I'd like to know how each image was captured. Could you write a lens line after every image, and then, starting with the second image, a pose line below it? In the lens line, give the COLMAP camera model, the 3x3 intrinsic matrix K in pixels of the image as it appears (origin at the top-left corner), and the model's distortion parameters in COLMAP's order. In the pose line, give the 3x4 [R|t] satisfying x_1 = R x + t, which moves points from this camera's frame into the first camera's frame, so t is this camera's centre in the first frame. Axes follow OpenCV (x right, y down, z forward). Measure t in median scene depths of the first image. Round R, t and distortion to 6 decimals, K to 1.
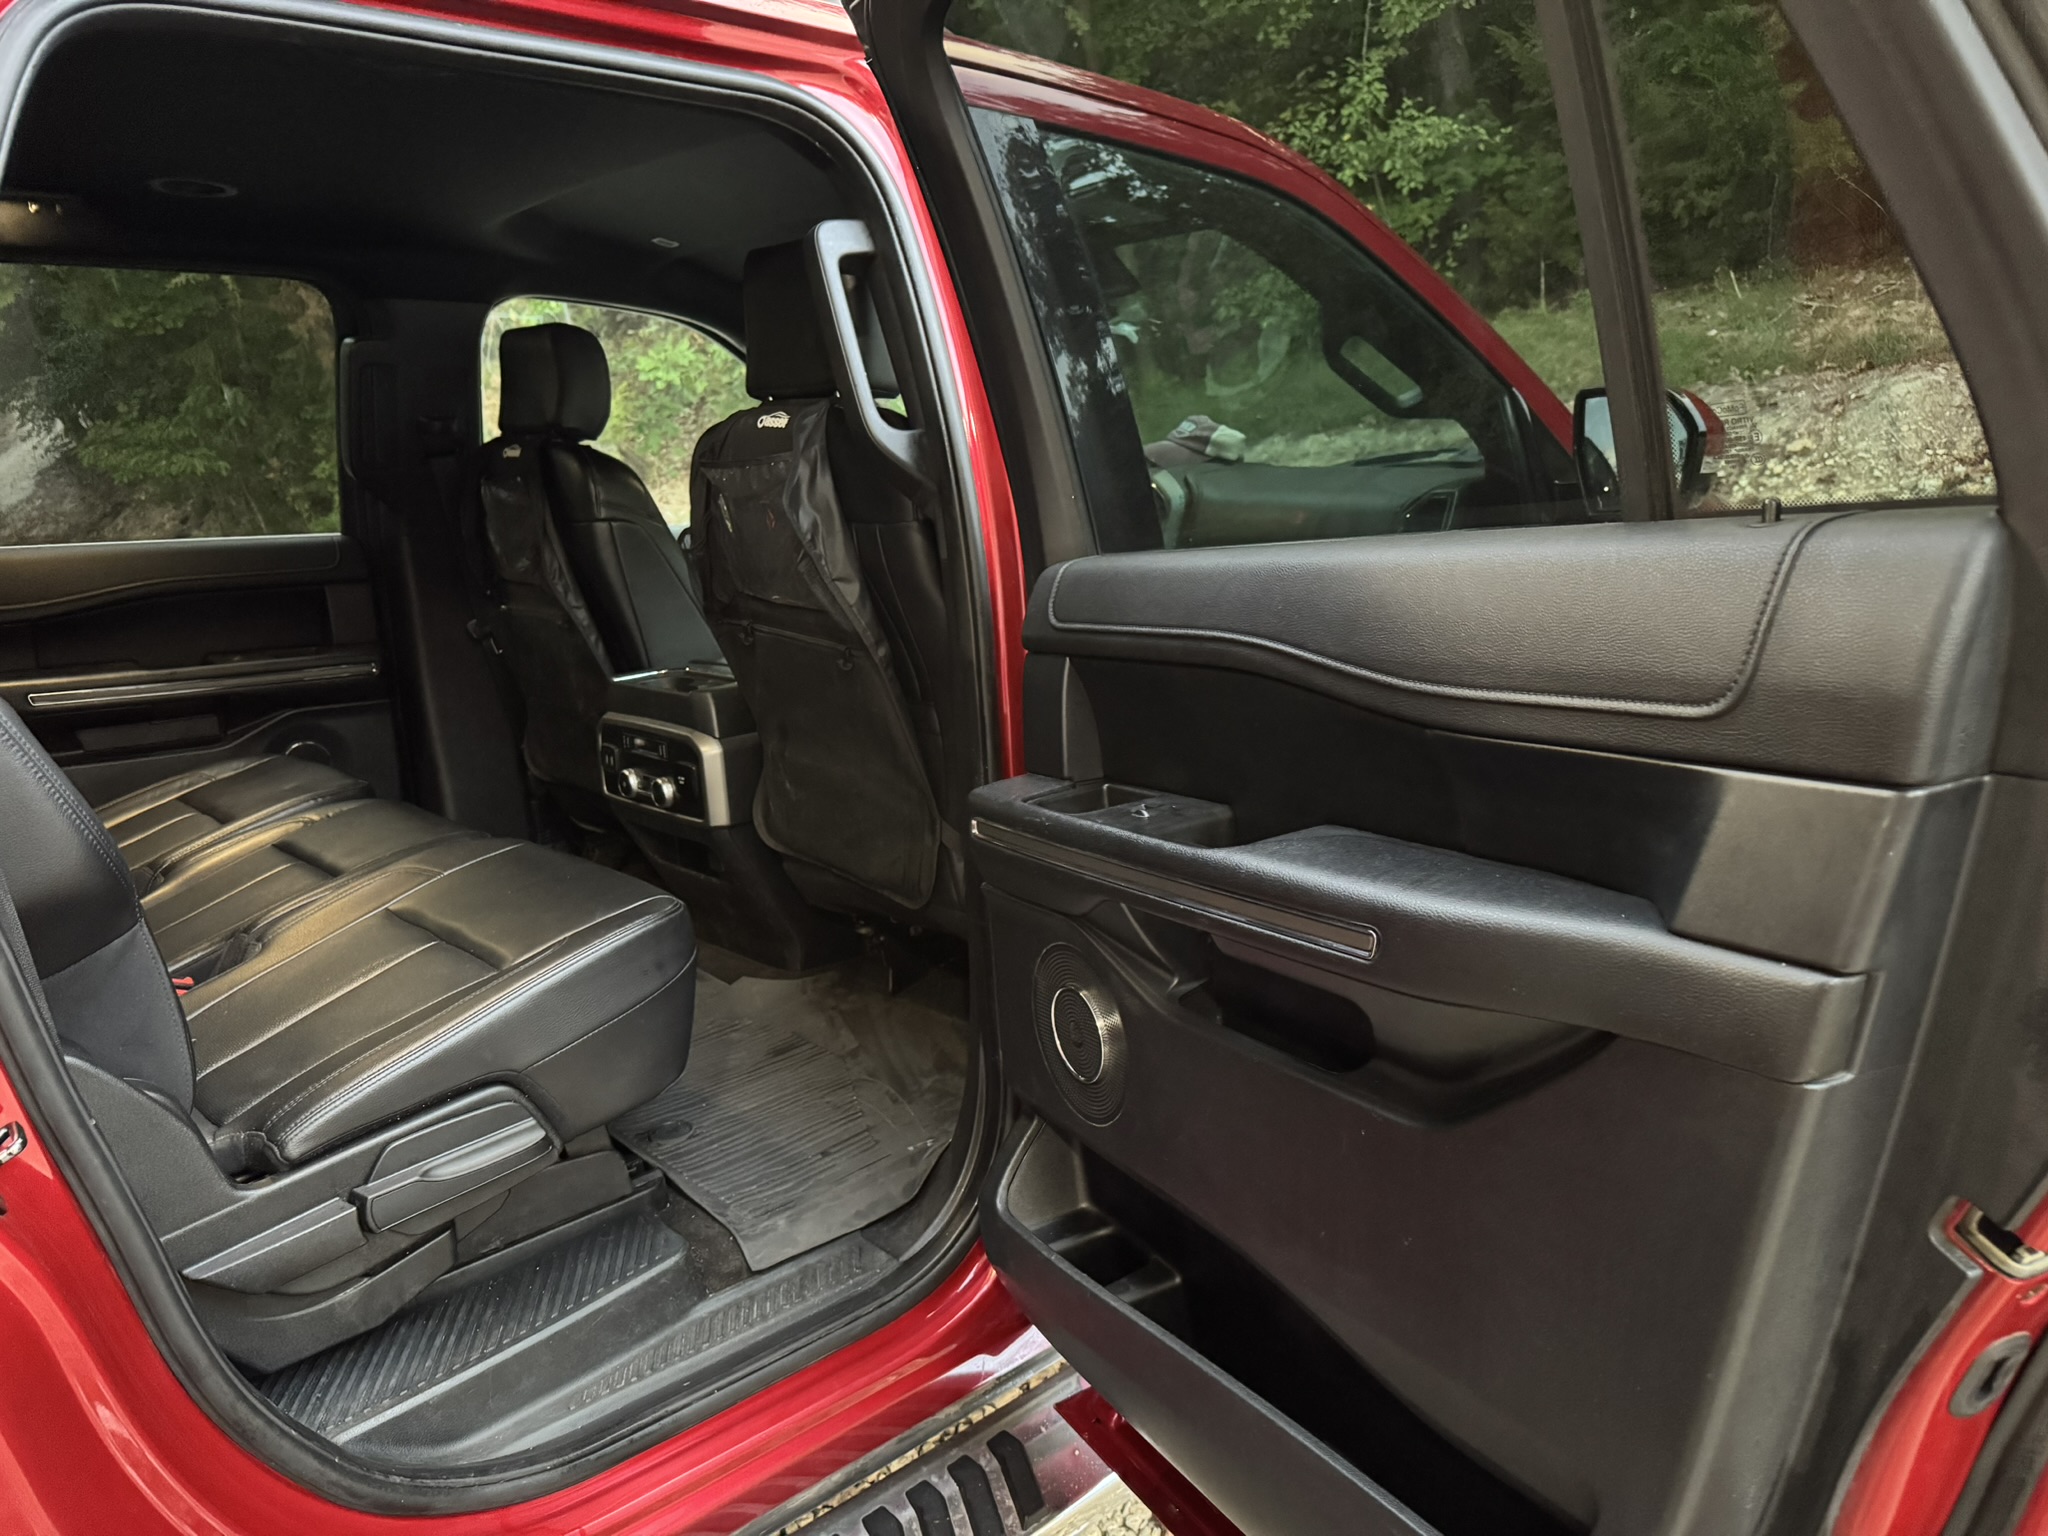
lens RADIAL K [[1479.0, 0, 1067.2], [0, 1479.0, 757.9], [0, 0, 1]] dist [0.039572, -0.059355]
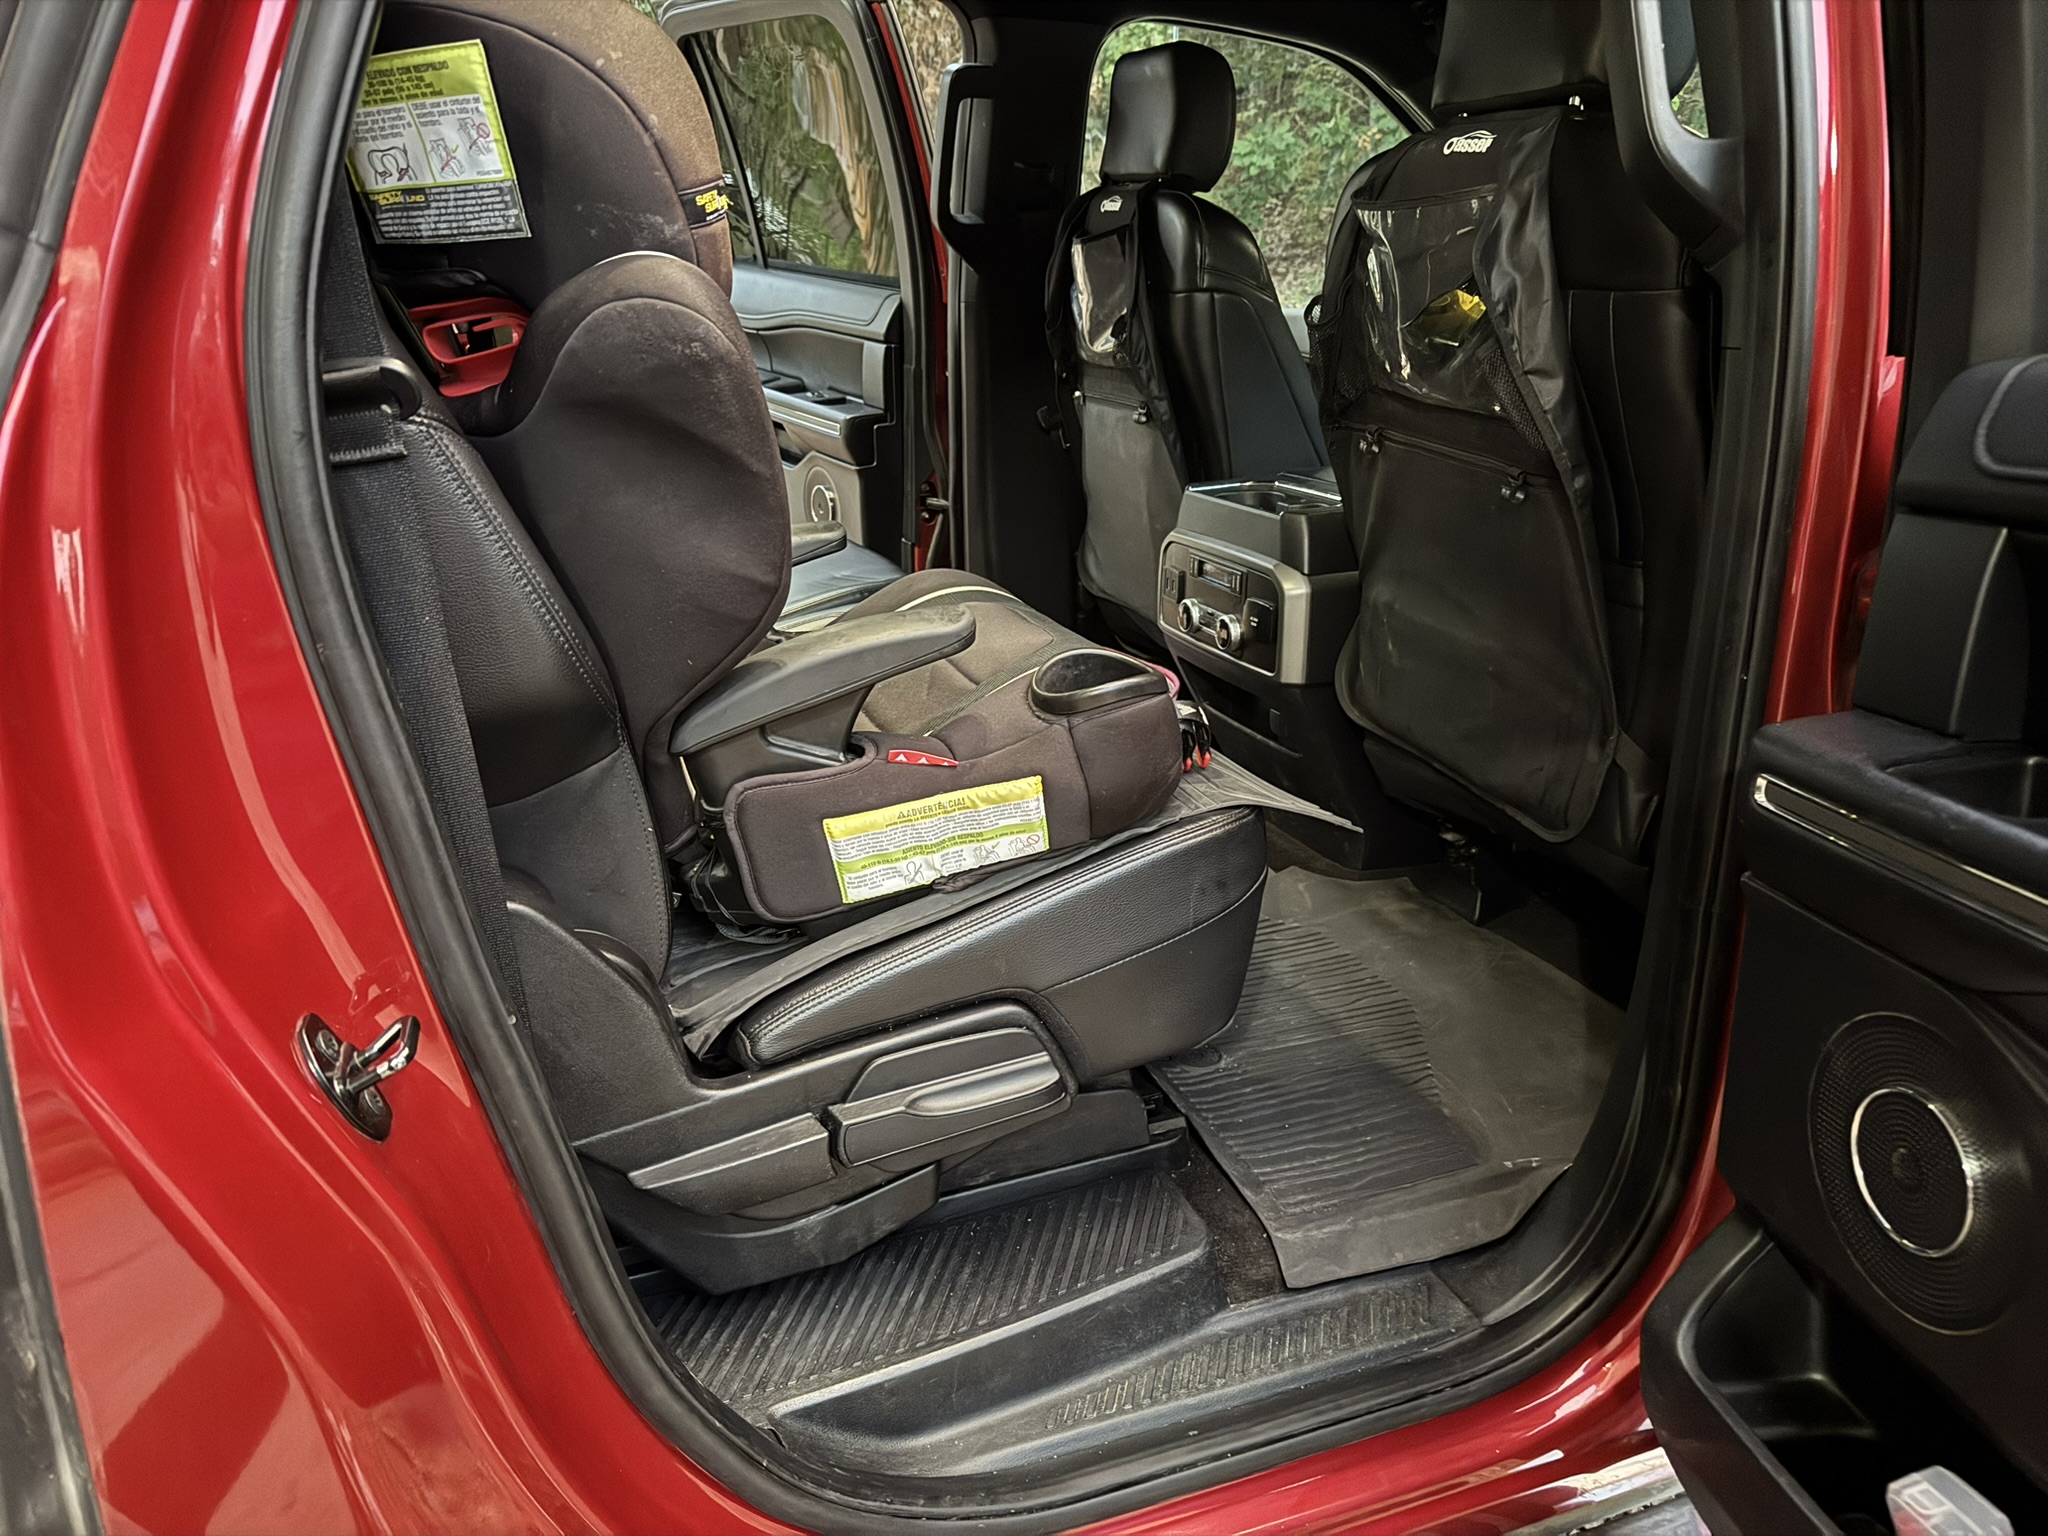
lens RADIAL K [[1479.0, 0, 1010.8], [0, 1479.0, 761.4], [0, 0, 1]] dist [0.039572, -0.059355]
pose [[0.919195, 0.159136, -0.360217, -0.100086], [-0.113551, 0.982969, 0.144496, -0.013568], [0.377076, -0.091917, 0.921610, 0.242761]]
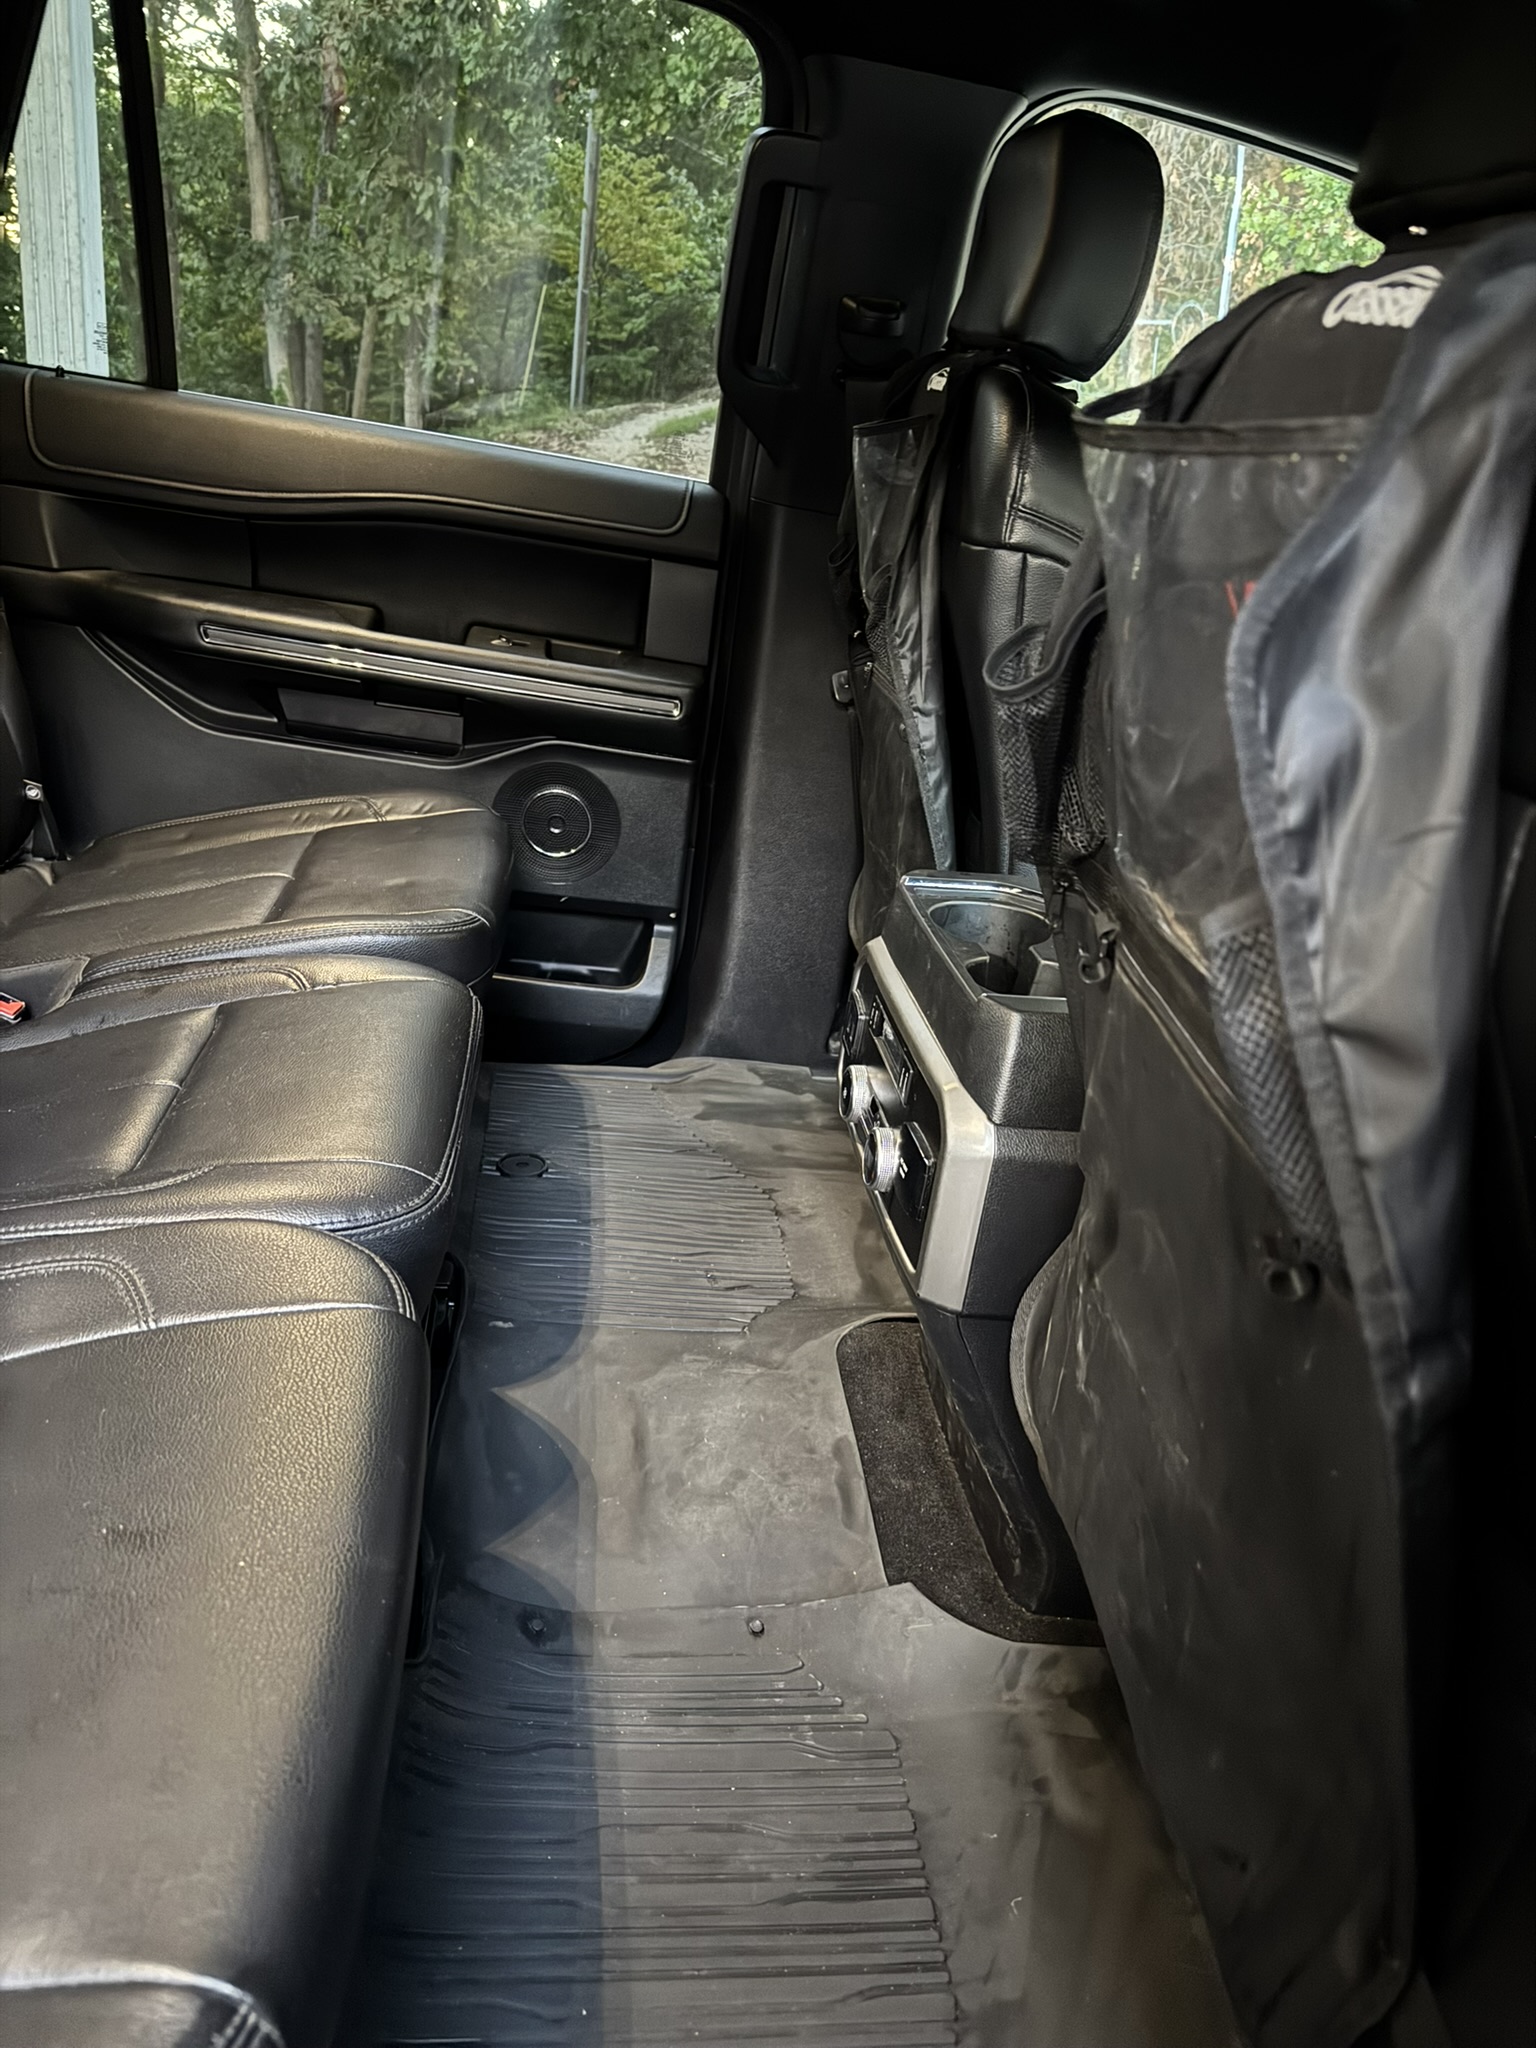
lens RADIAL K [[1479.0, 0, 769.1], [0, 1479.0, 1041.5], [0, 0, 1]] dist [0.039572, -0.059355]
pose [[0.788109, 0.375157, -0.487998, -0.114844], [-0.289420, 0.925549, 0.244122, -0.149801], [0.543250, -0.051158, 0.838011, 0.768372]]
